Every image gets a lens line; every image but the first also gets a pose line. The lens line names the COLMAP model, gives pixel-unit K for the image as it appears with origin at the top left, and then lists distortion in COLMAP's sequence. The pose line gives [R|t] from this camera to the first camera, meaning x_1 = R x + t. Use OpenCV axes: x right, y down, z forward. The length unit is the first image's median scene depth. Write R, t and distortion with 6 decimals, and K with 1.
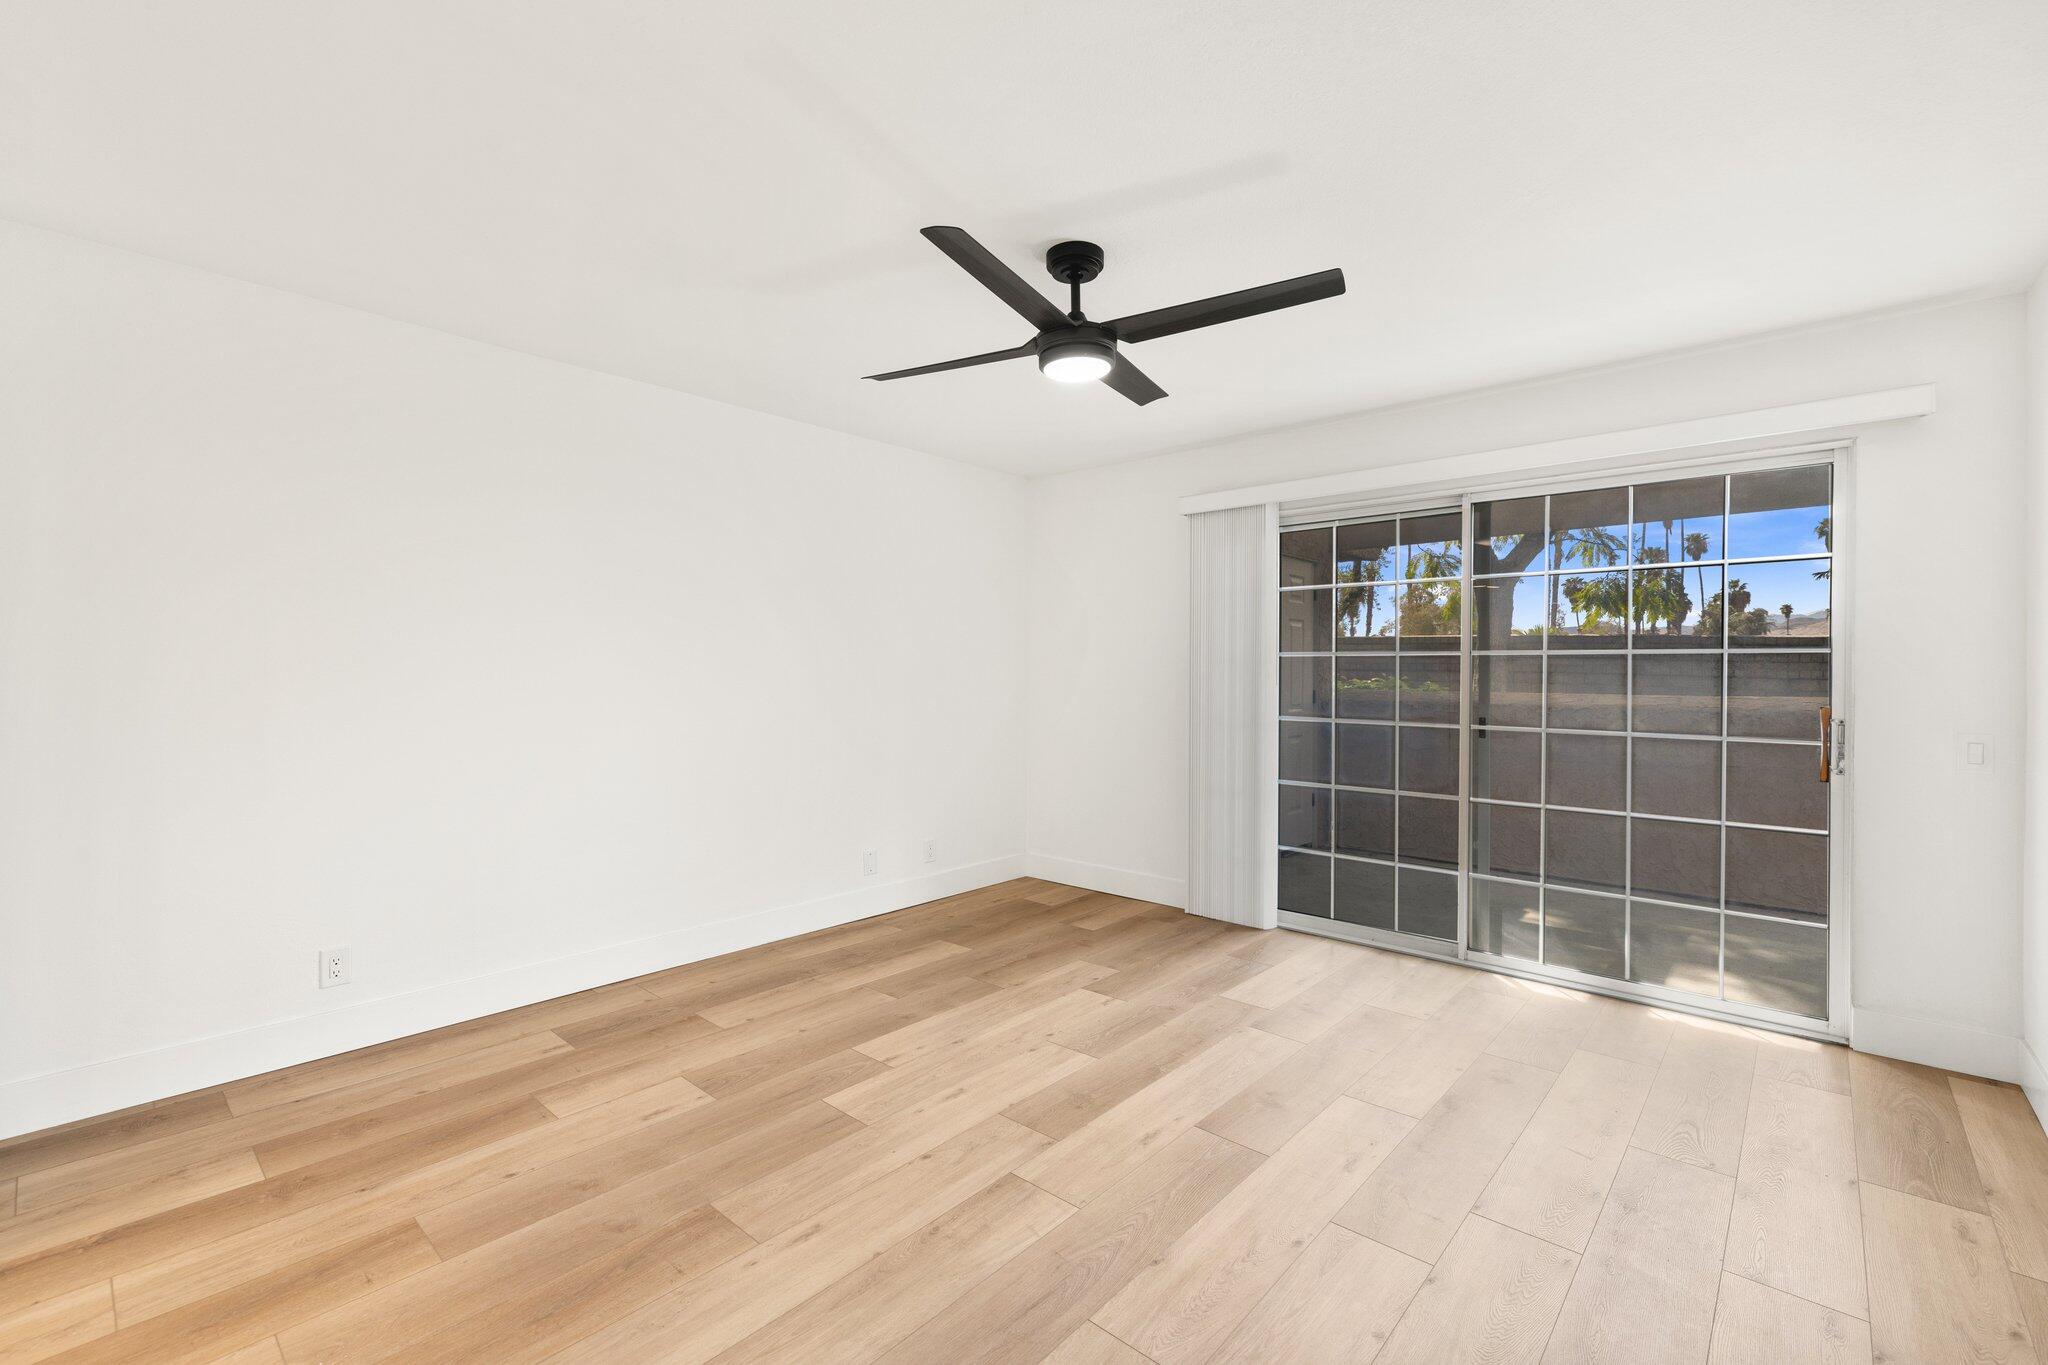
lens RADIAL K [[883.4, 0, 1027.3], [0, 883.4, 669.5], [0, 0, 1]] dist [0.000647, 0.000554]
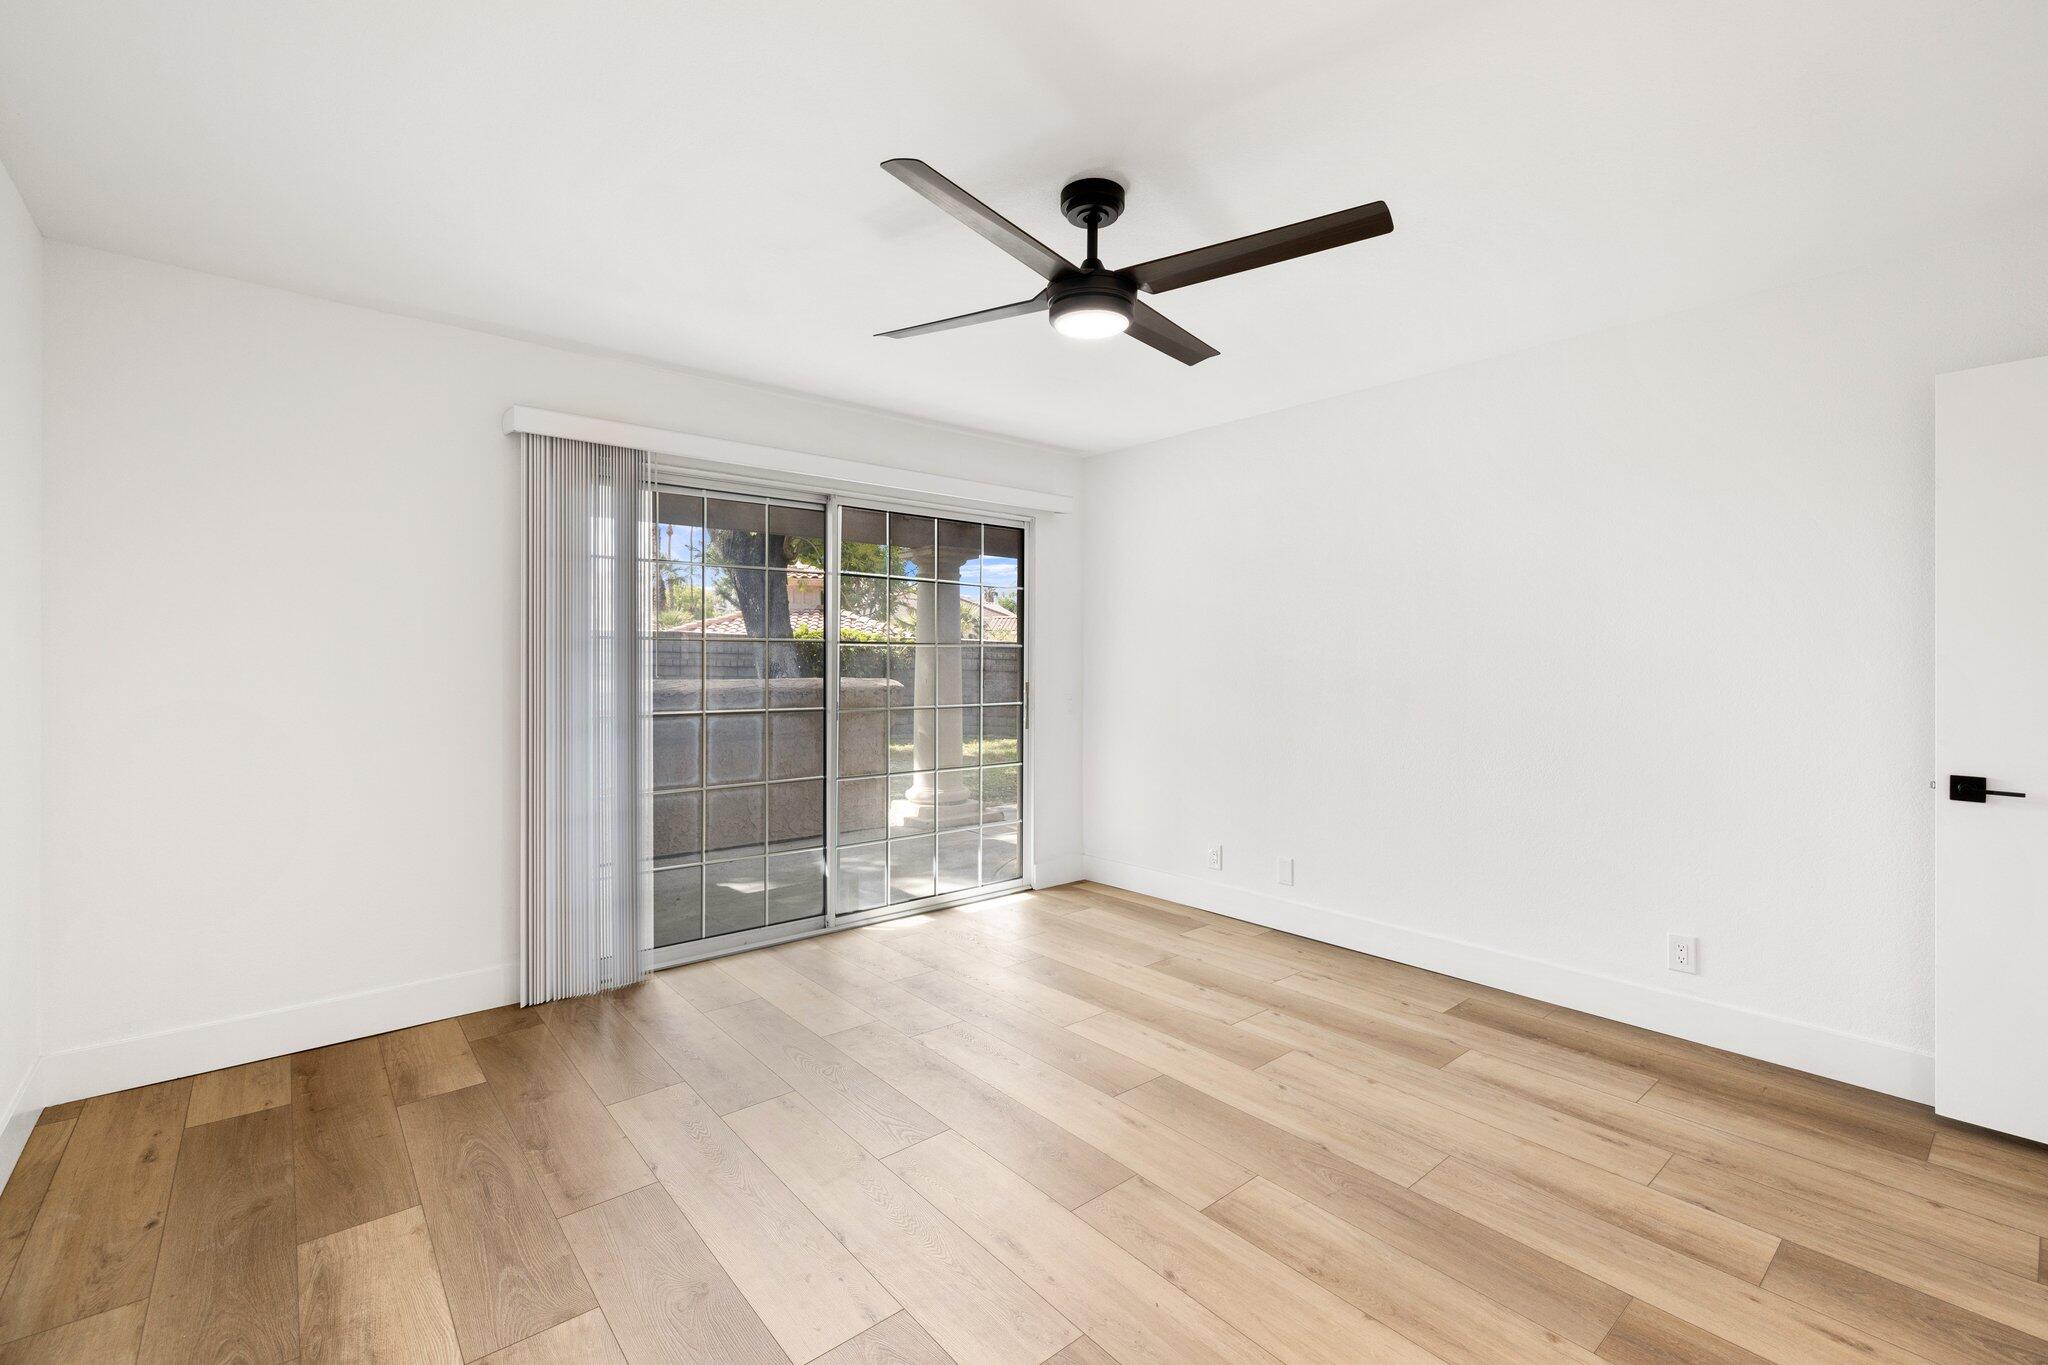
lens RADIAL K [[883.4, 0, 1027.3], [0, 883.4, 669.5], [0, 0, 1]] dist [0.000647, 0.000554]
pose [[0.134600, -0.009820, 0.990851, -0.582552], [-0.003197, 0.999941, 0.010344, -0.001279], [-0.990895, -0.004560, 0.134560, 0.650892]]
